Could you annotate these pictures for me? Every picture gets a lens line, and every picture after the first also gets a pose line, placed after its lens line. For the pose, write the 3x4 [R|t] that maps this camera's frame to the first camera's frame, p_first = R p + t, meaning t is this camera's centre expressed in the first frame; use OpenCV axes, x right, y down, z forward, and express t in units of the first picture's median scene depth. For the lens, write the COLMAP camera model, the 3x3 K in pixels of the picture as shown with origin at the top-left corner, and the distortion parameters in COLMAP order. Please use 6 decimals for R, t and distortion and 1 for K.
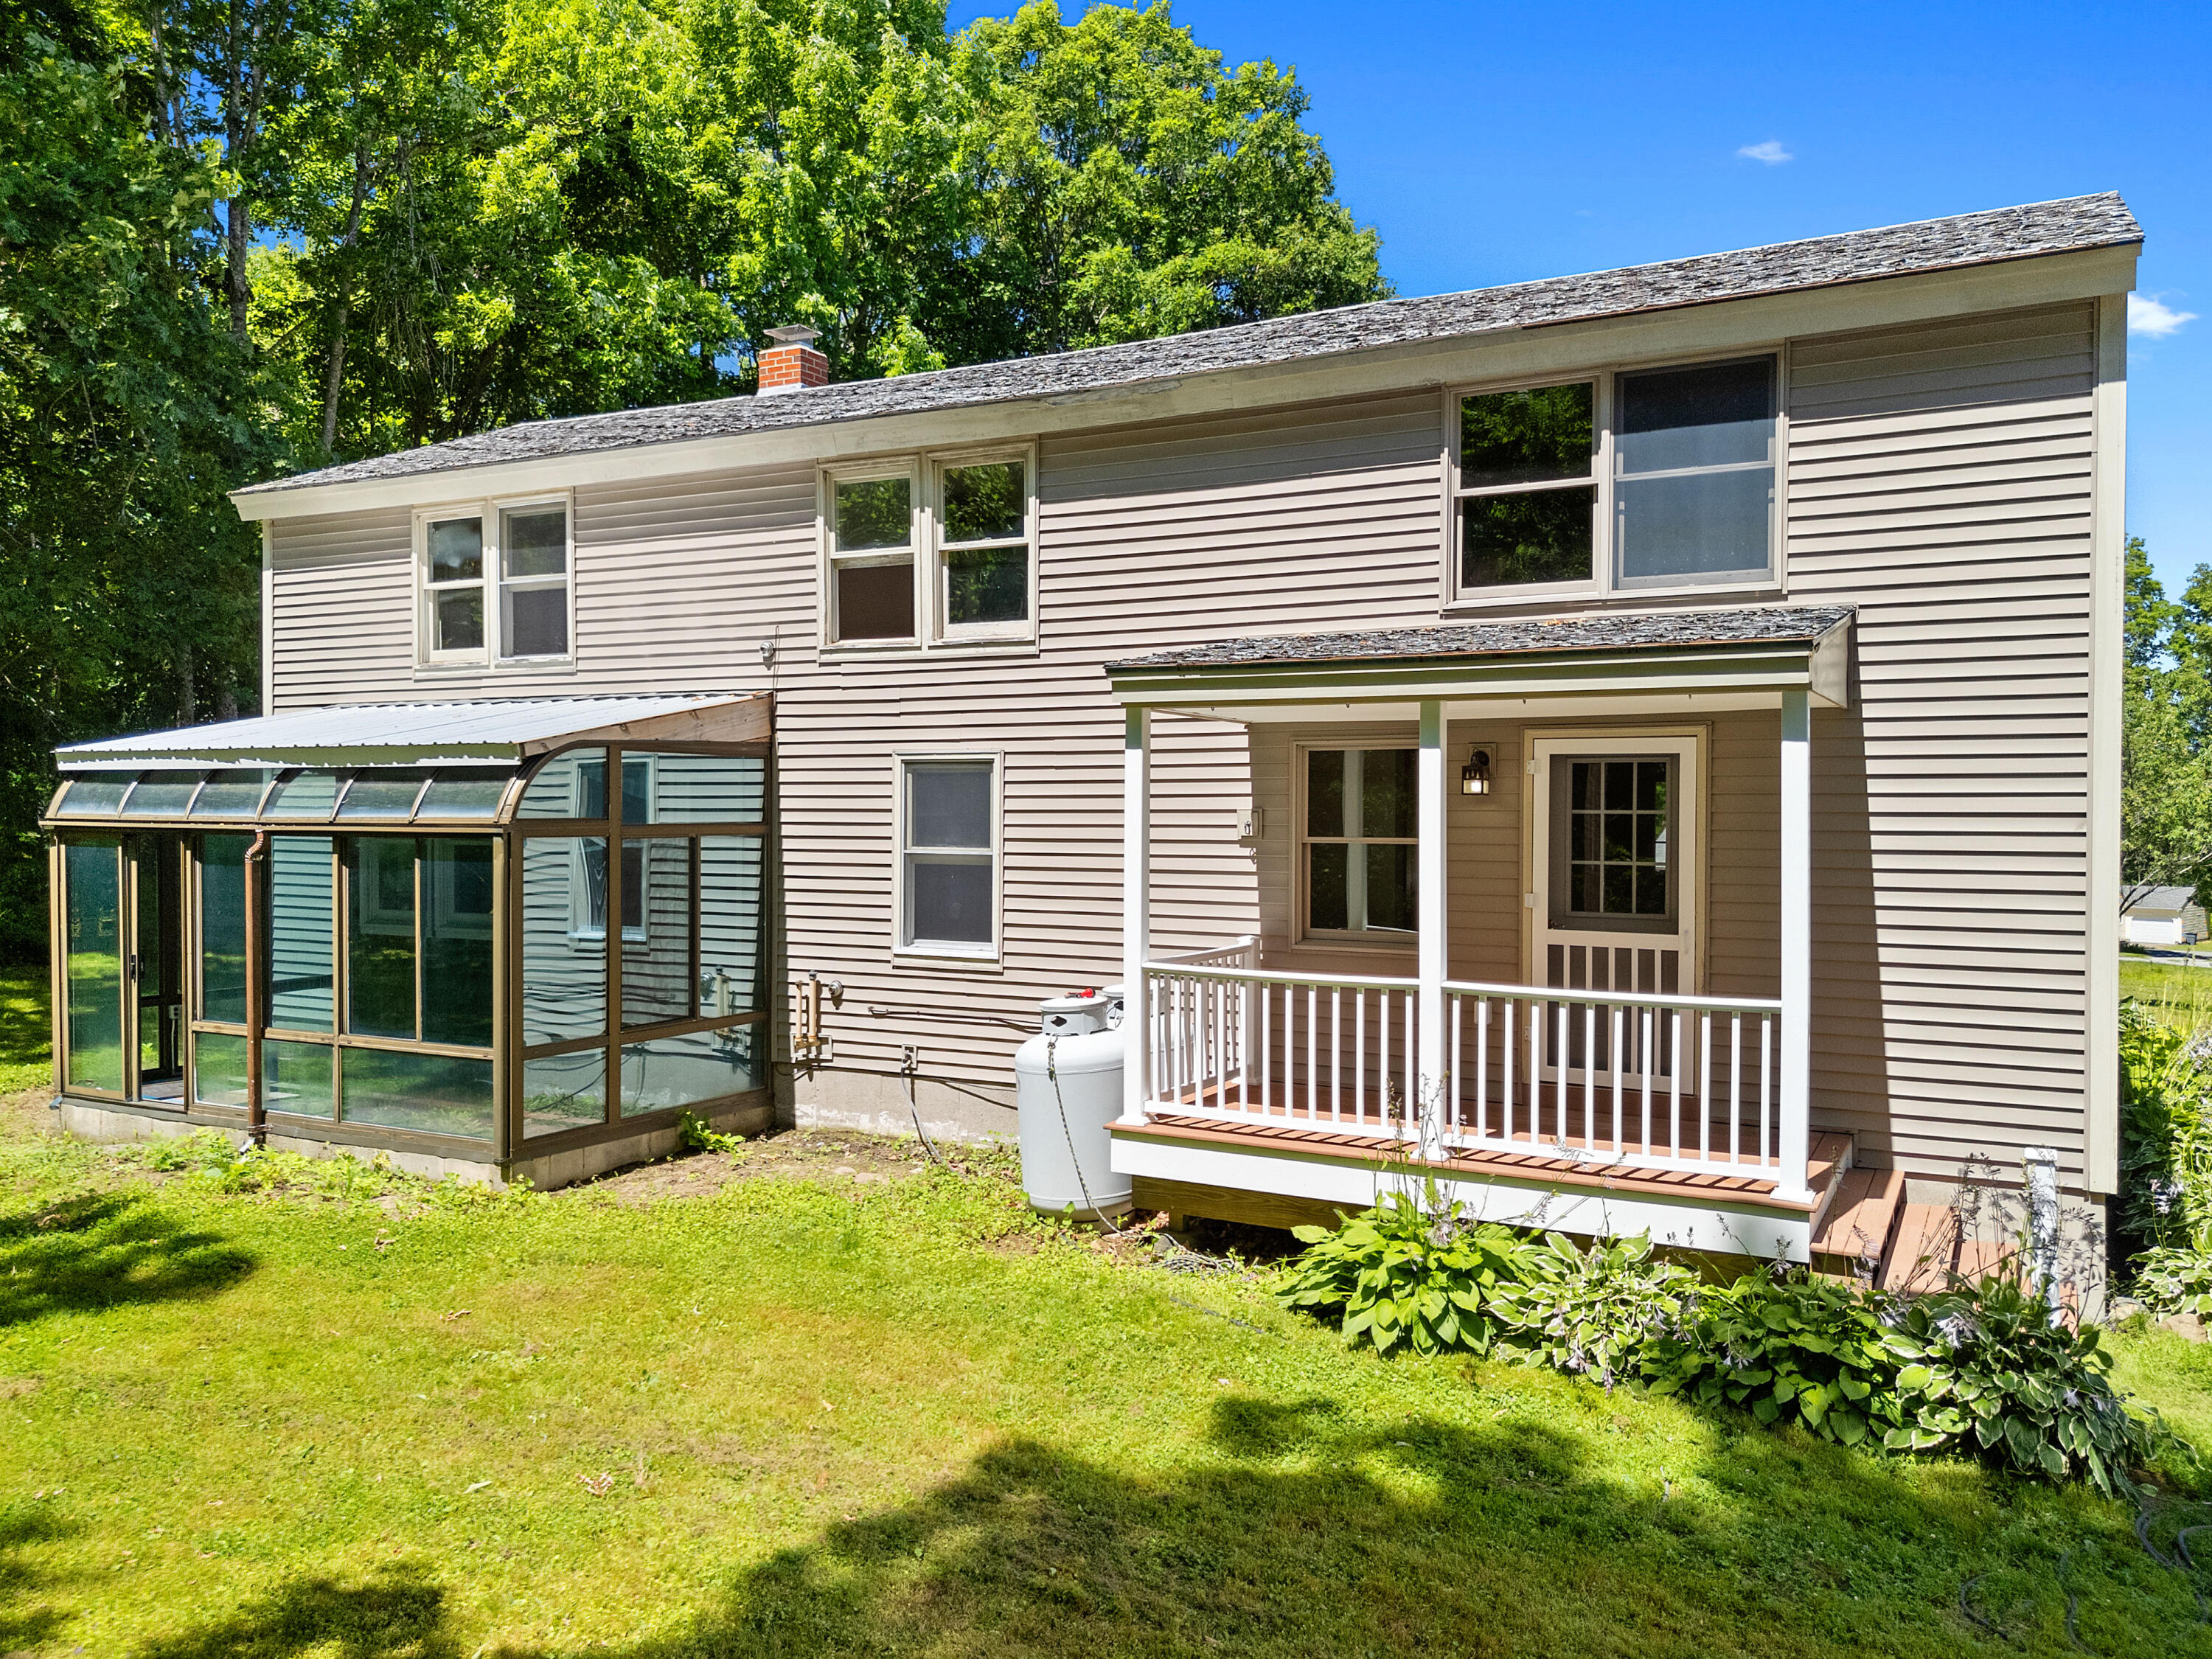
lens RADIAL K [[1617.7, 0, 1113.1], [0, 1617.7, 832.9], [0, 0, 1]] dist [0.096649, -0.114431]
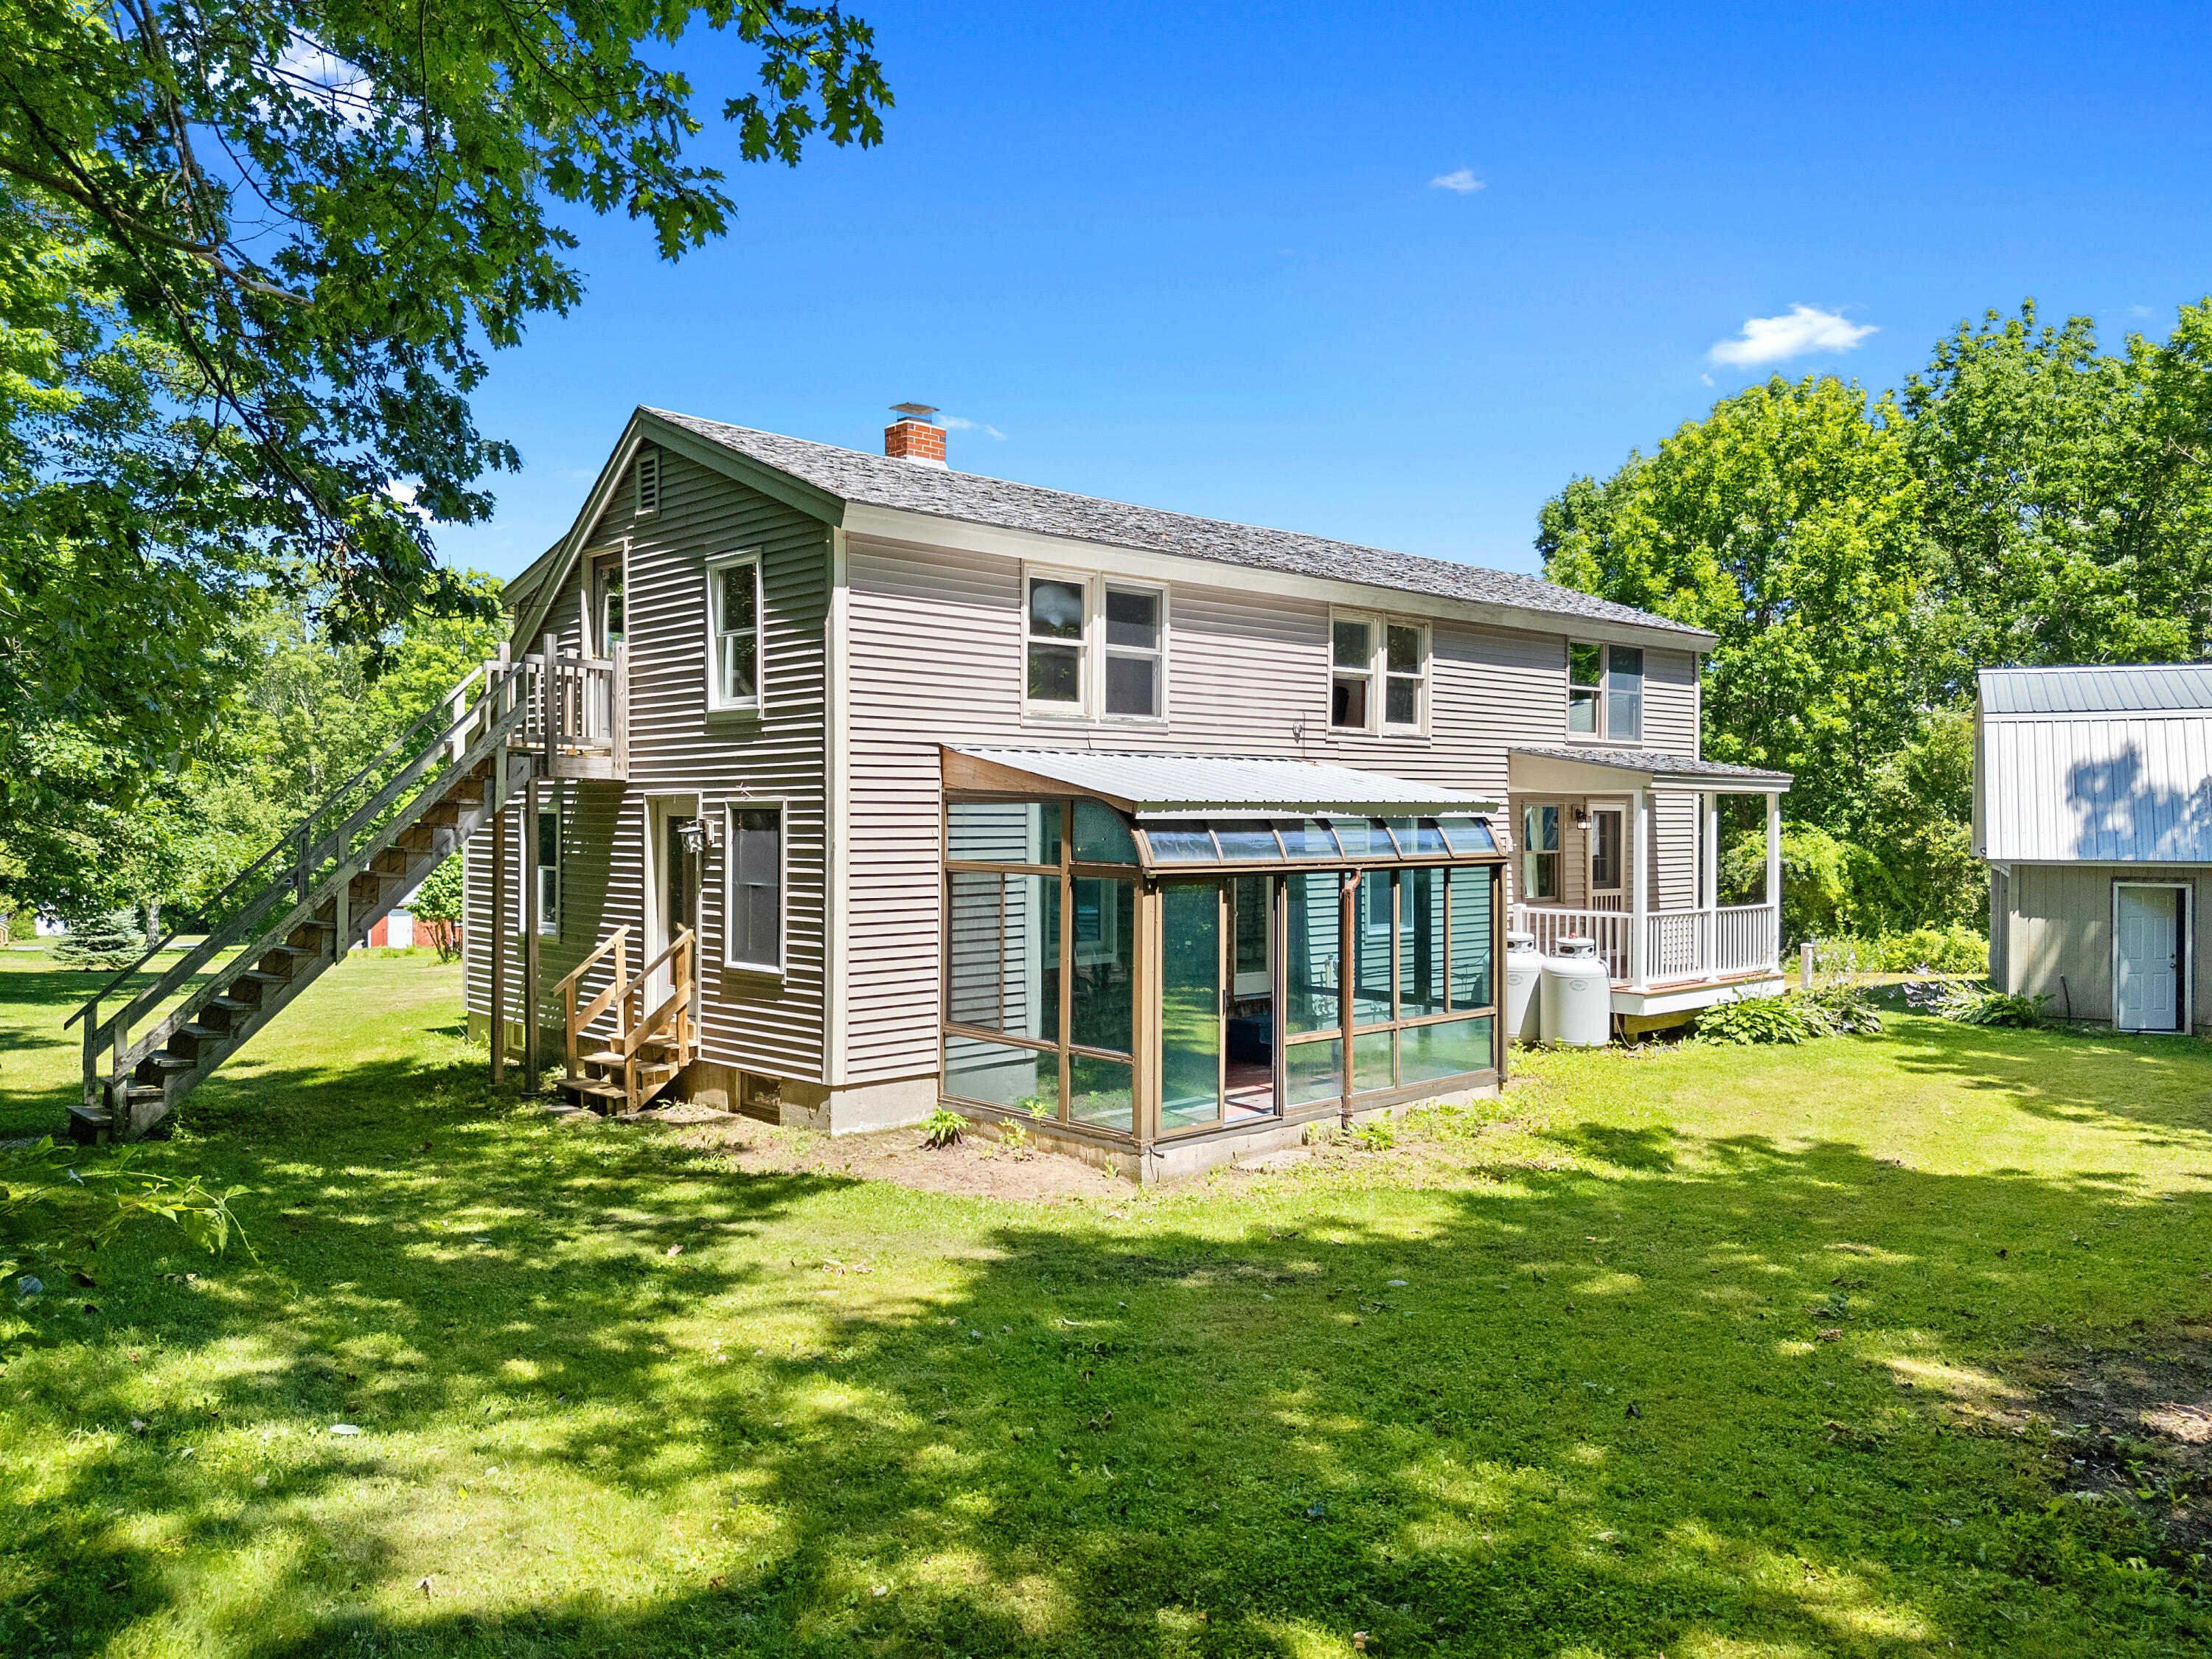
lens RADIAL K [[1617.7, 0, 1113.1], [0, 1617.7, 832.9], [0, 0, 1]] dist [0.096649, -0.114431]
pose [[0.306508, -0.017208, 0.951713, -1.603577], [0.017902, 0.999764, 0.012312, -0.043148], [-0.951700, 0.013264, 0.306744, 0.728772]]
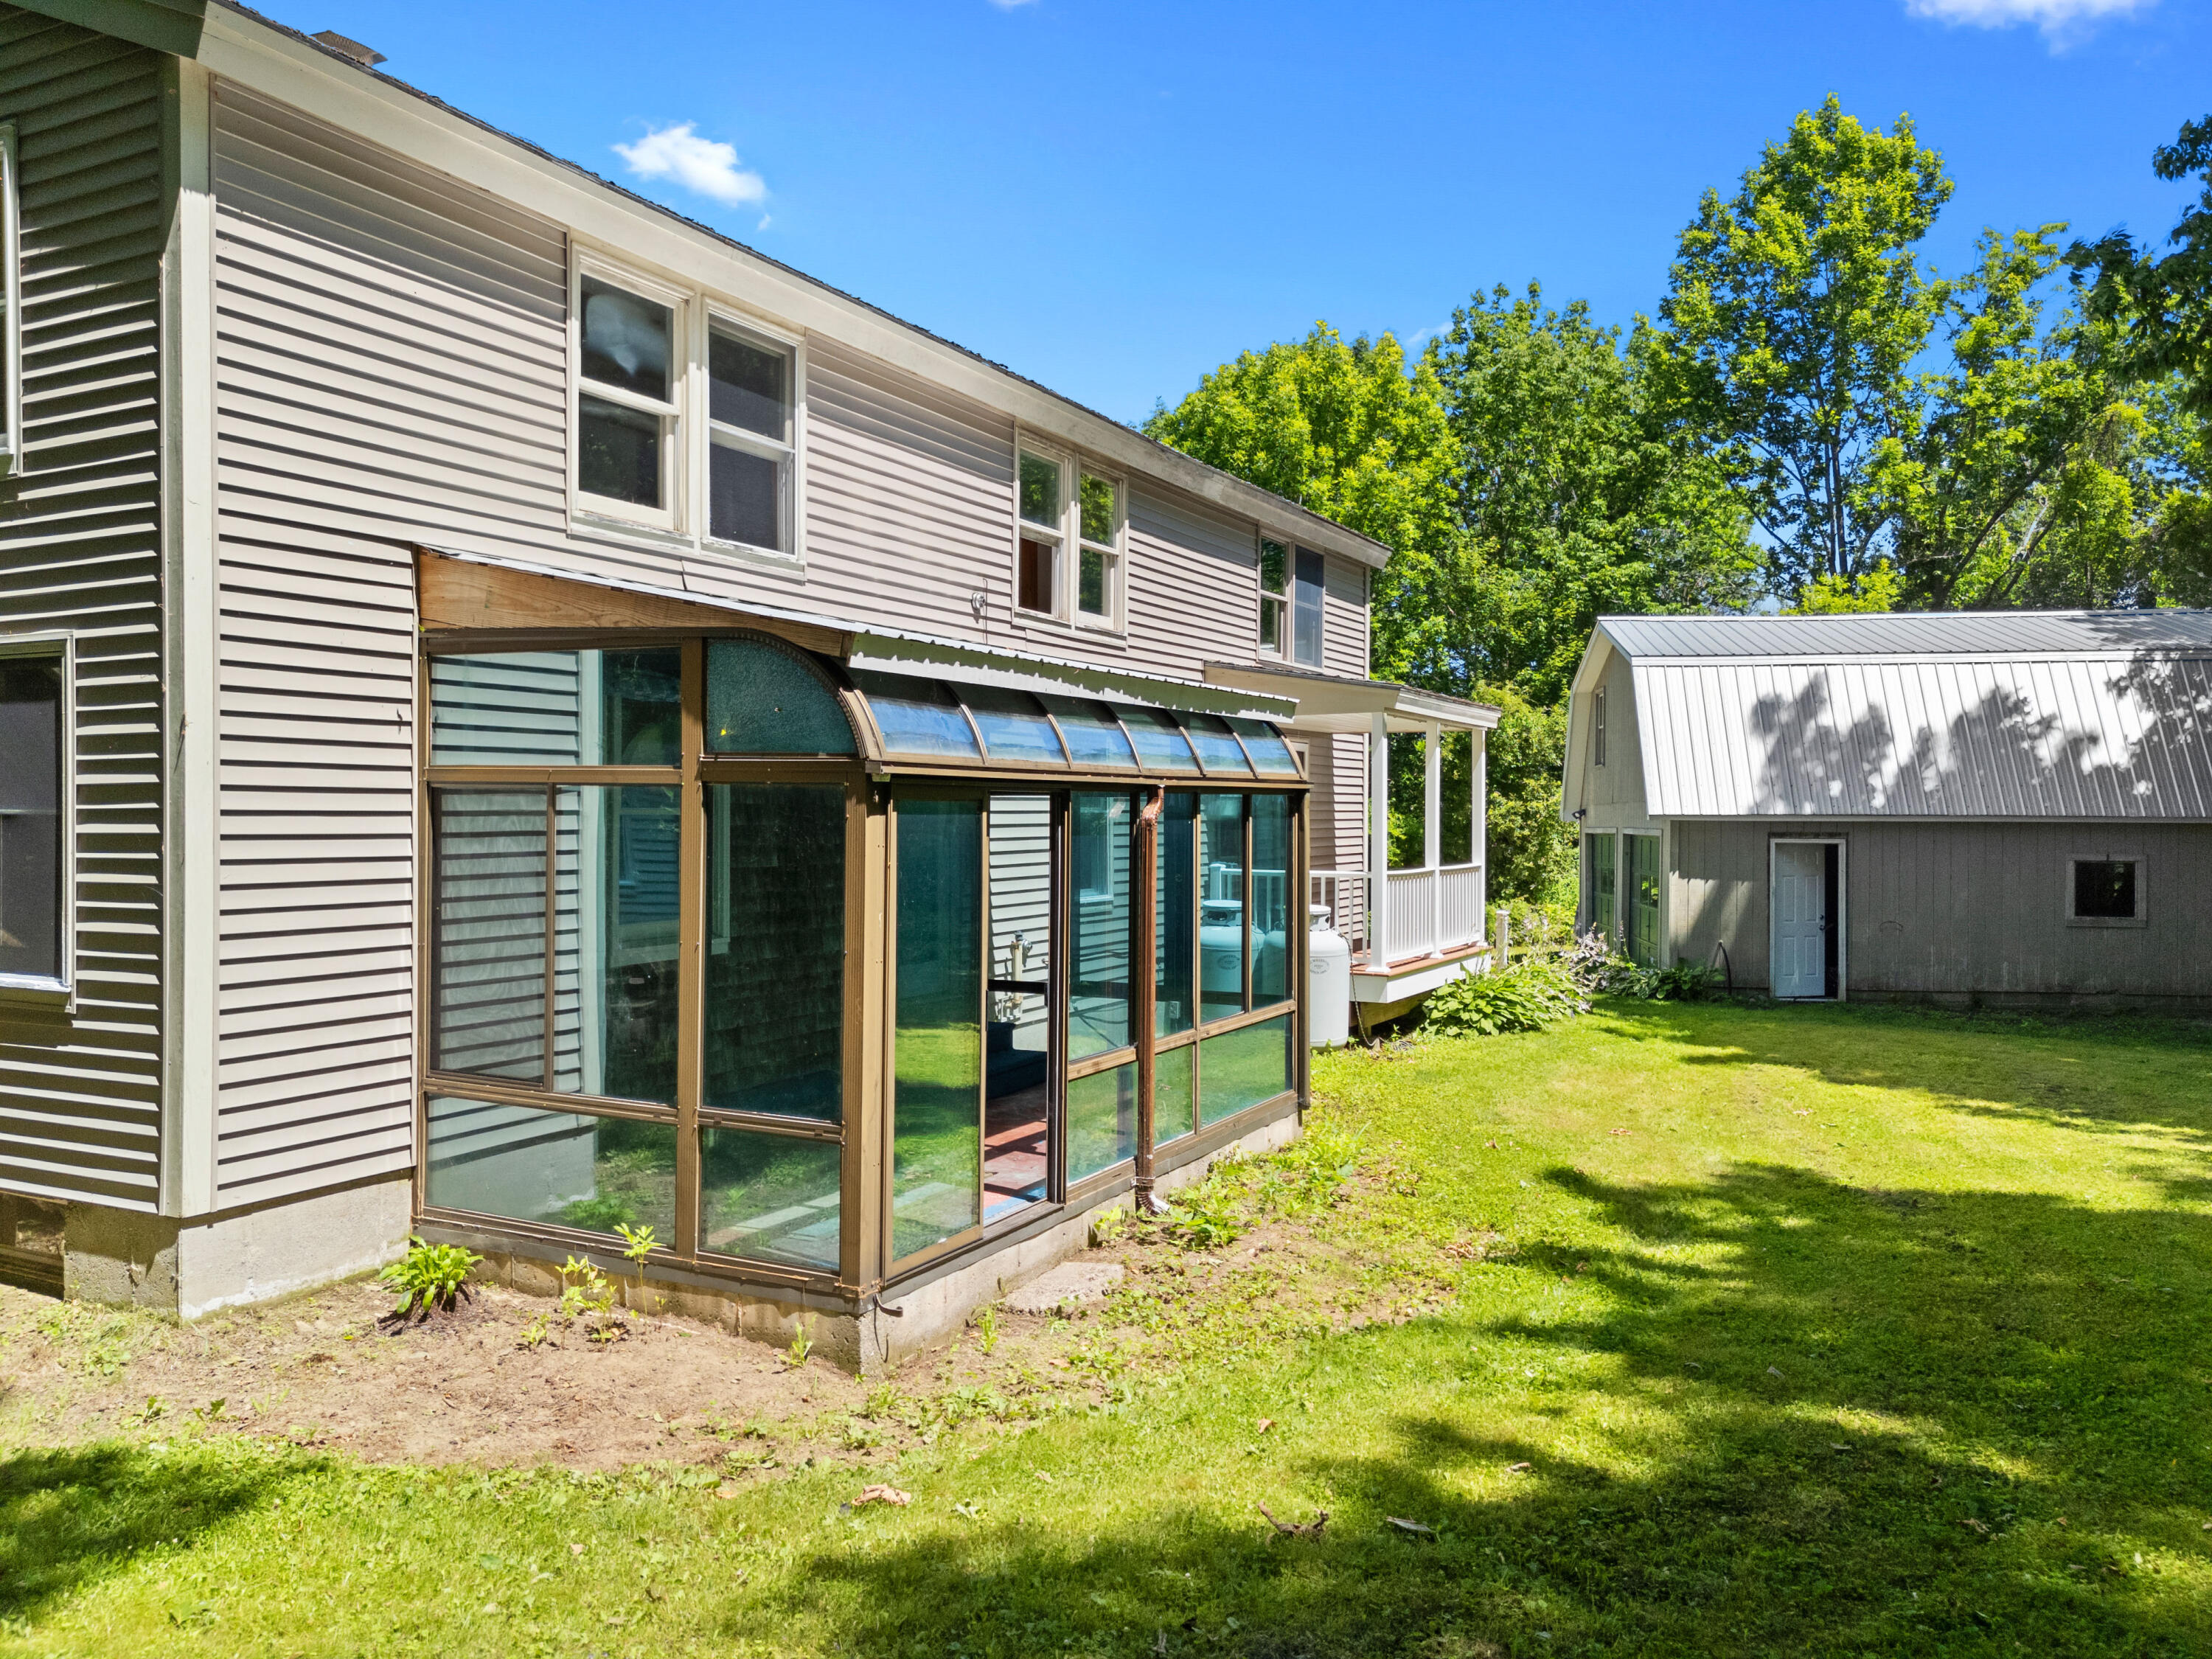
lens RADIAL K [[1617.7, 0, 1113.1], [0, 1617.7, 832.9], [0, 0, 1]] dist [0.096649, -0.114431]
pose [[-0.019934, -0.020133, 0.999599, -1.171675], [0.015875, 0.999665, 0.020450, 0.004329], [-0.999675, 0.016277, -0.019607, 0.947748]]
